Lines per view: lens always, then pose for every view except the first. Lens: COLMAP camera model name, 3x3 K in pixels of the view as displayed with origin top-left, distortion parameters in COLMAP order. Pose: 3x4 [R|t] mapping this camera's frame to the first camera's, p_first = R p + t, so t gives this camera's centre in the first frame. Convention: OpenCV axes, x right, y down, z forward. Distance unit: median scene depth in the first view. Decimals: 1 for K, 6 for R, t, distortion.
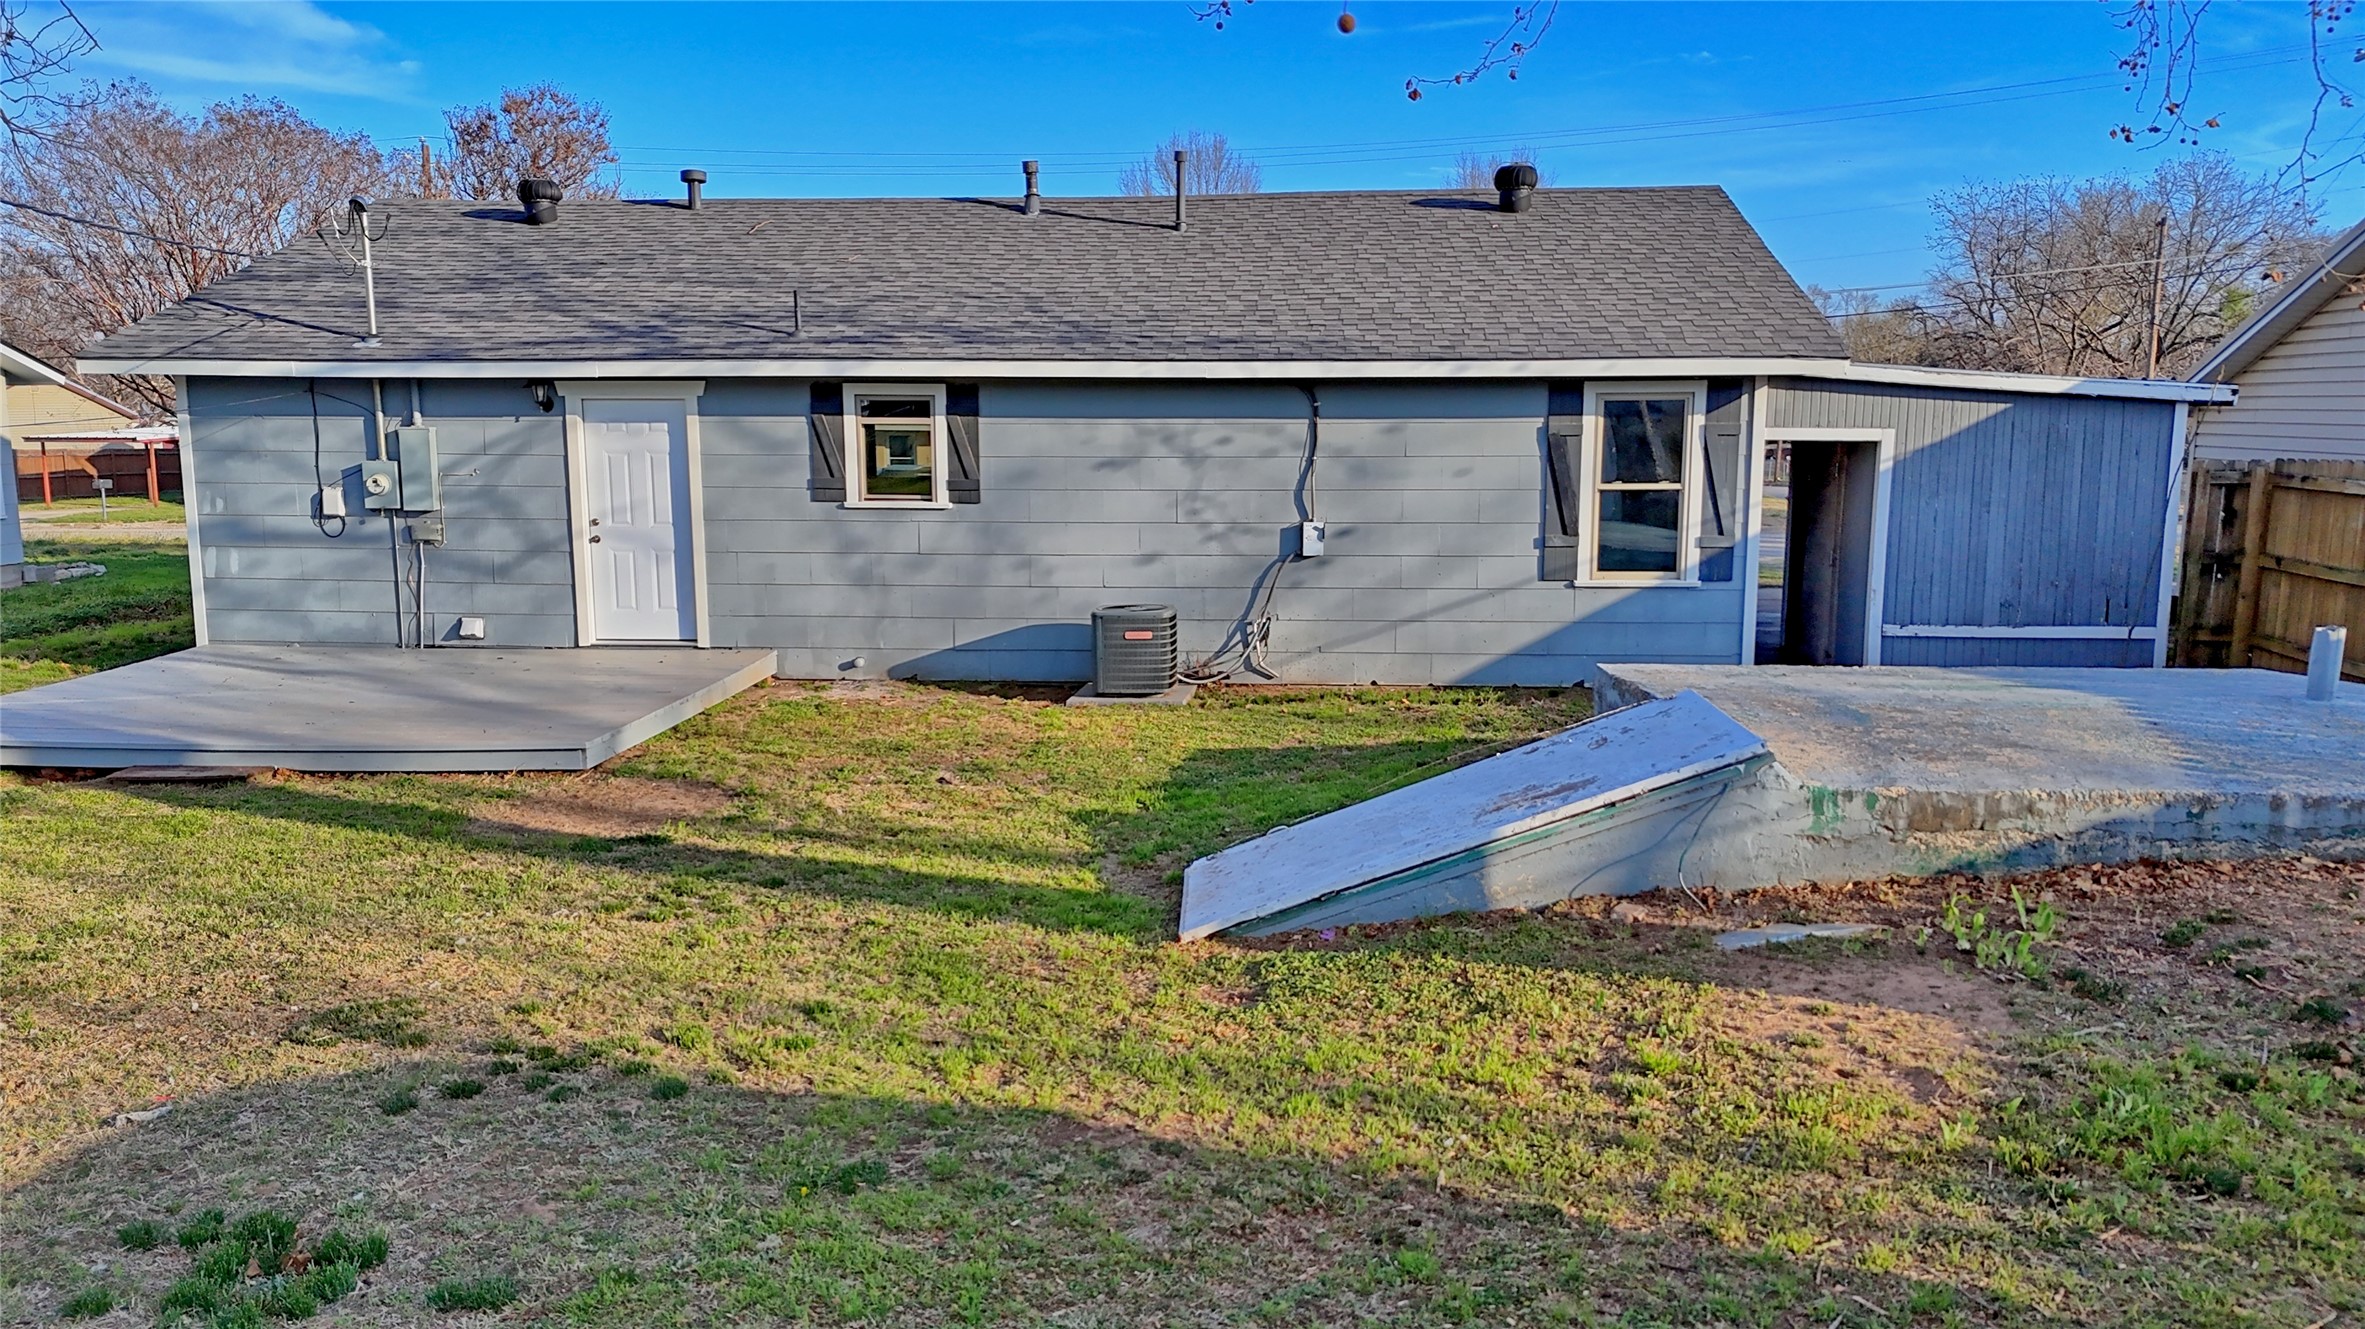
lens RADIAL K [[1718.2, 0, 1189.7], [0, 1718.2, 670.7], [0, 0, 1]] dist [0.146492, -0.226843]
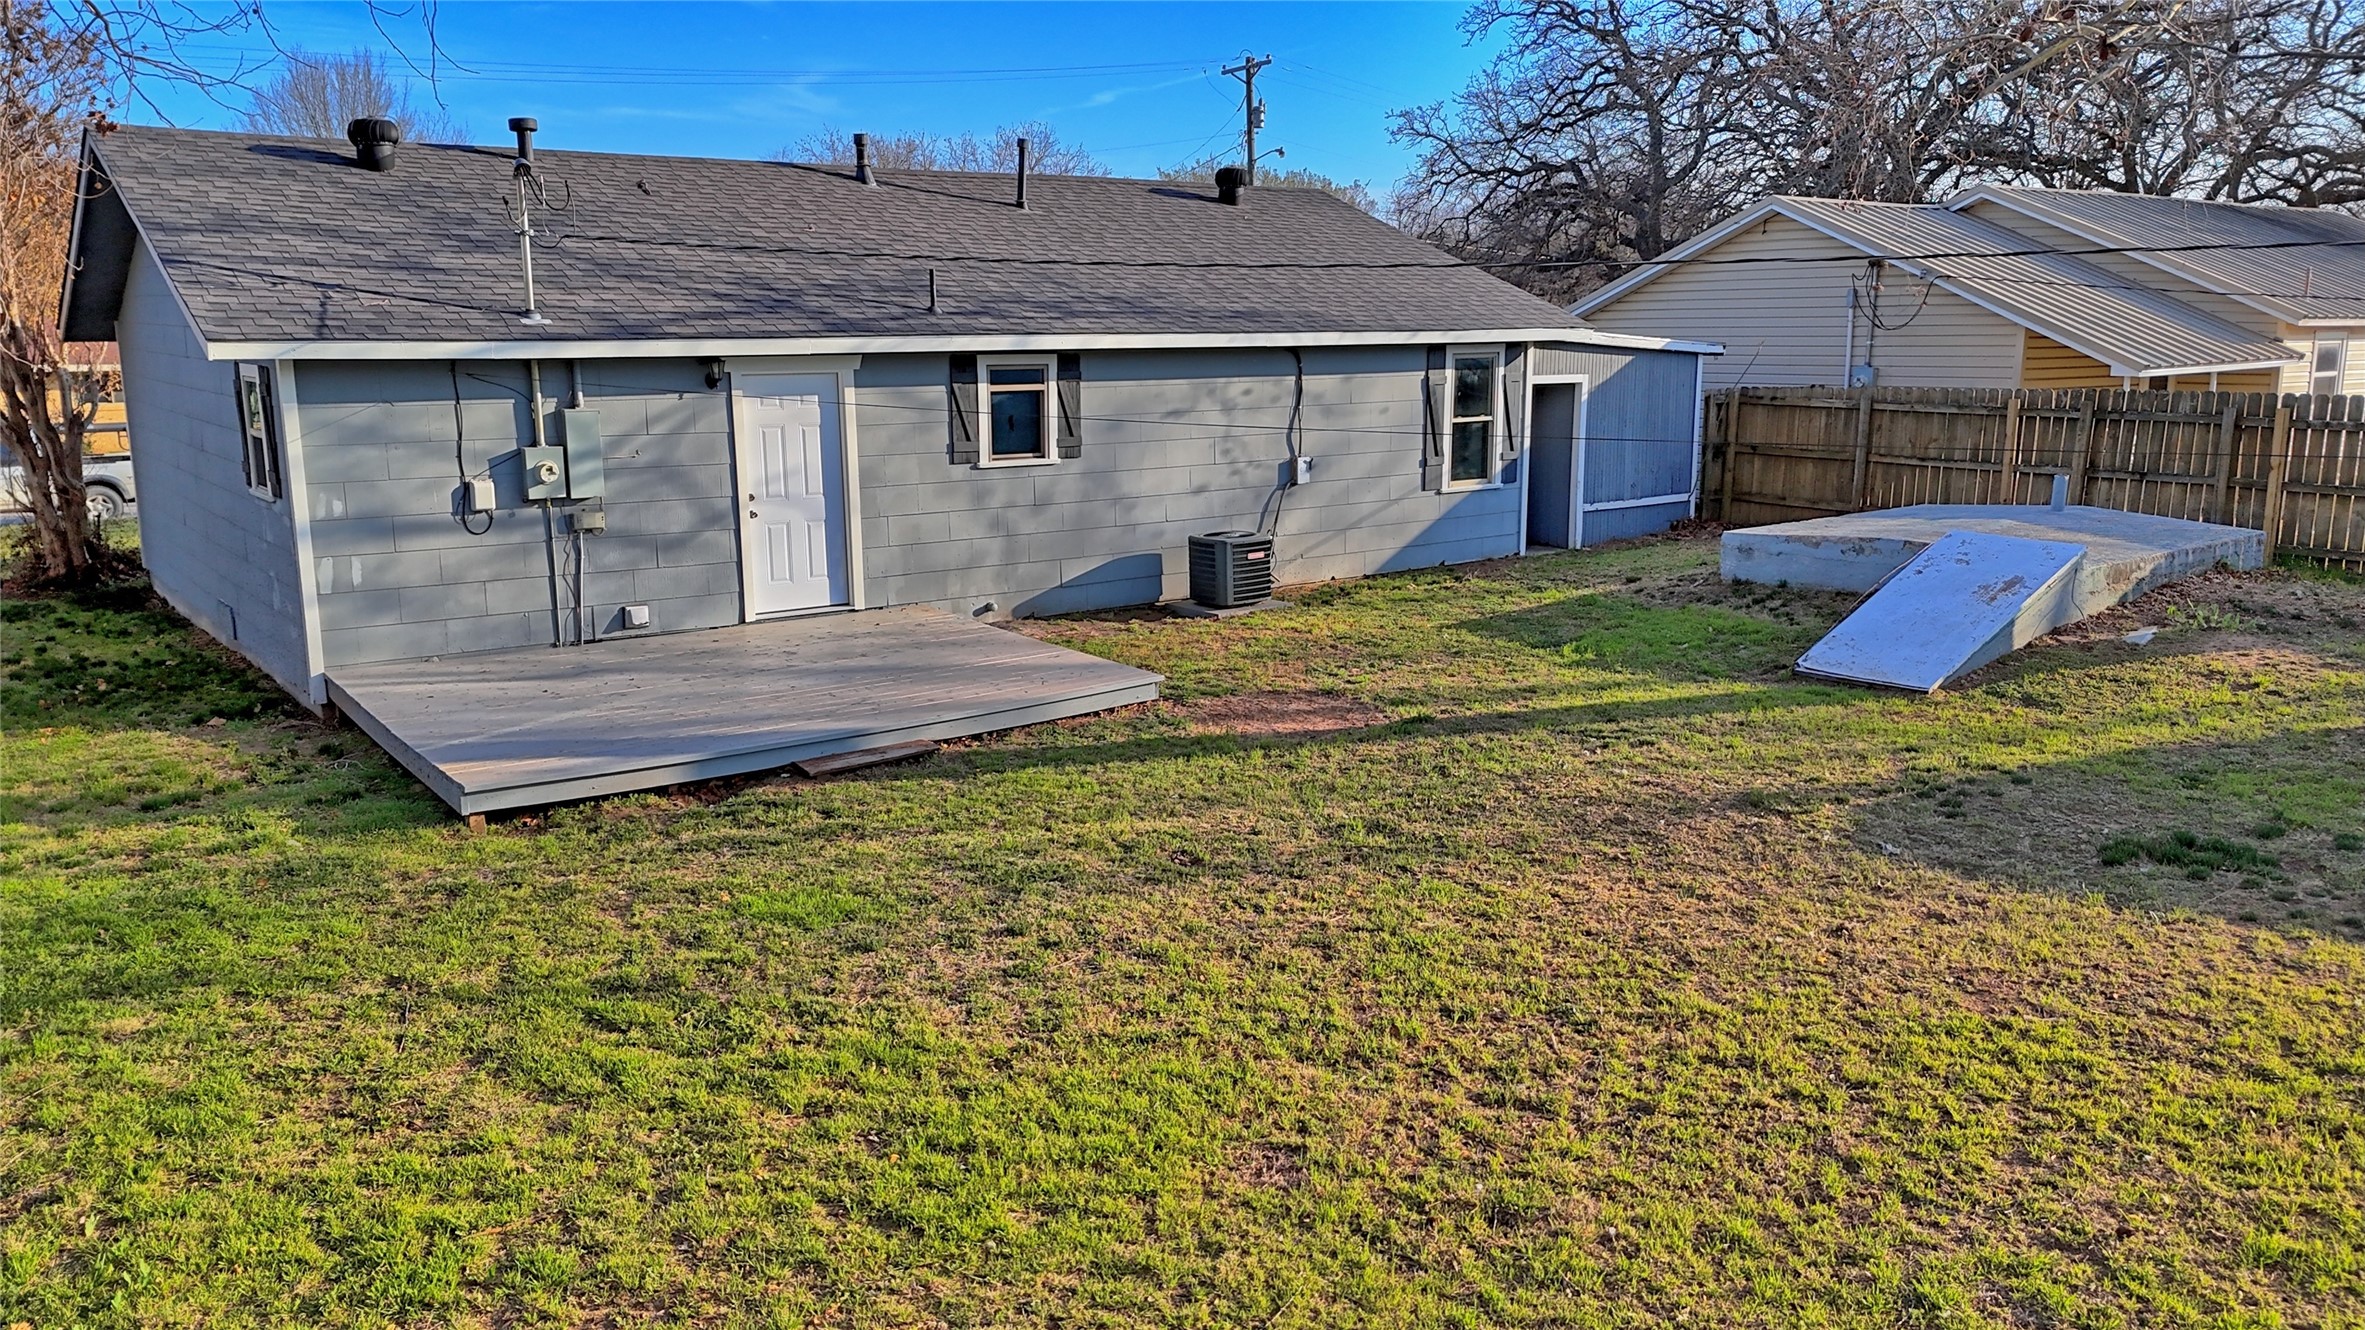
lens RADIAL K [[1718.2, 0, 1189.7], [0, 1718.2, 671.2], [0, 0, 1]] dist [0.146492, -0.226843]
pose [[0.751756, -0.134940, 0.645488, -0.834558], [0.106039, 0.990838, 0.083639, -0.043754], [-0.650860, 0.005571, 0.759177, 0.077120]]
